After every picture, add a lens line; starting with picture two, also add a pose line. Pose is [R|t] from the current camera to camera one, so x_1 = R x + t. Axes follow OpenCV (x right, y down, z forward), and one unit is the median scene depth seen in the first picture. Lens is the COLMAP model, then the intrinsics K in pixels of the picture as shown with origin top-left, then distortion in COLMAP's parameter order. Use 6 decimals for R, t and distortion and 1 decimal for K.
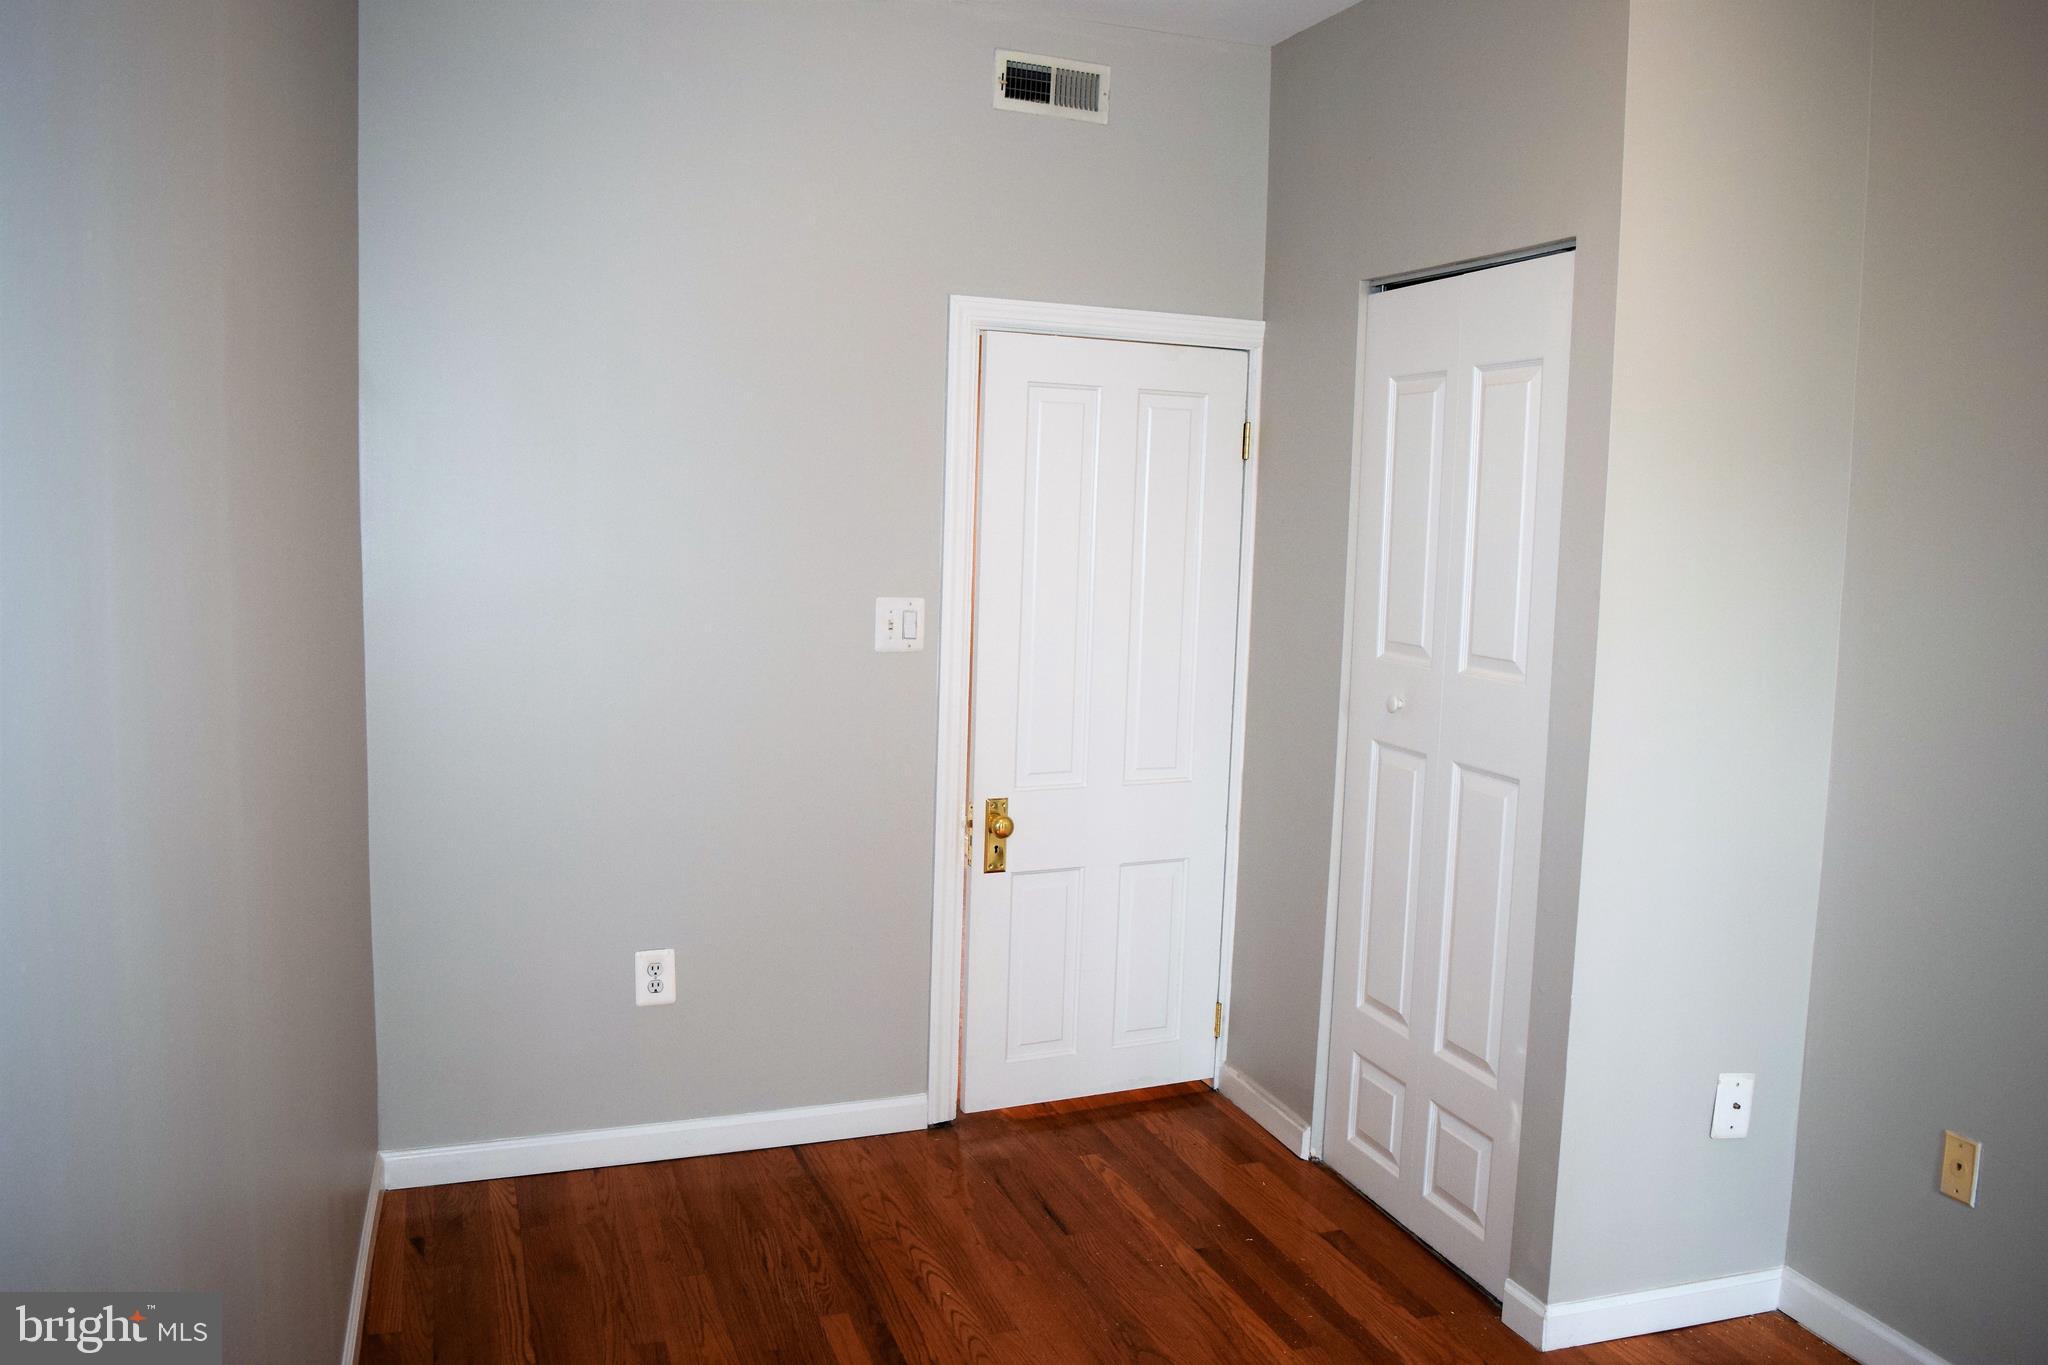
lens RADIAL K [[1604.0, 0, 1025.0], [0, 1604.0, 680.4], [0, 0, 1]] dist [-0.091933, 0.020869]
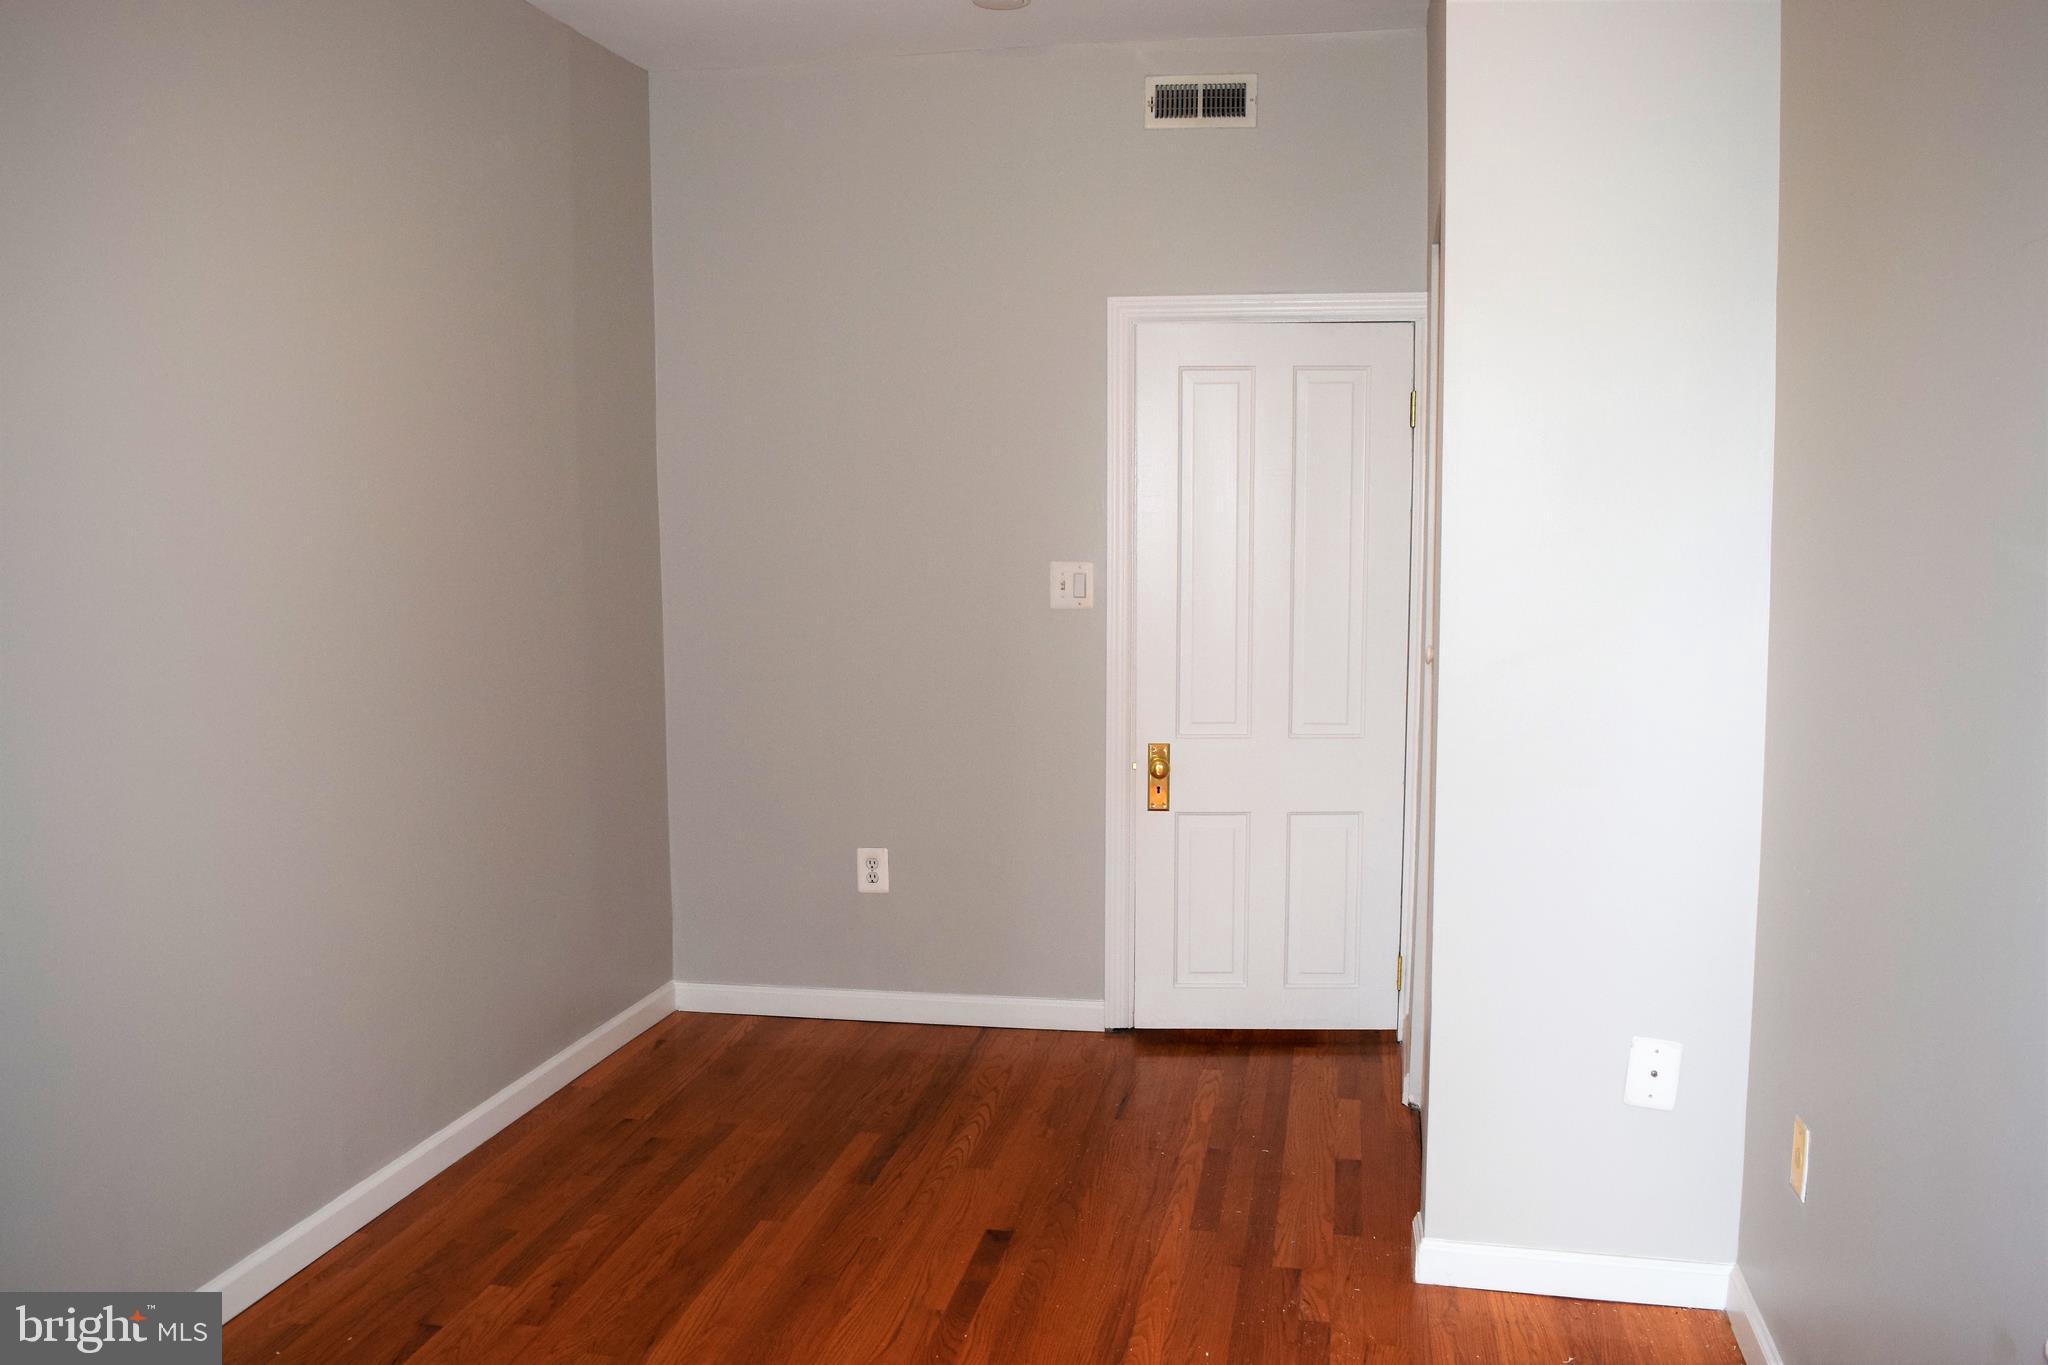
lens RADIAL K [[1604.0, 0, 1023.8], [0, 1604.0, 683.2], [0, 0, 1]] dist [-0.091933, 0.020869]
pose [[0.856577, 0.022593, -0.515525, 0.499896], [-0.029347, 0.999557, -0.004956, 0.043362], [0.515185, 0.019375, 0.856860, -0.008603]]
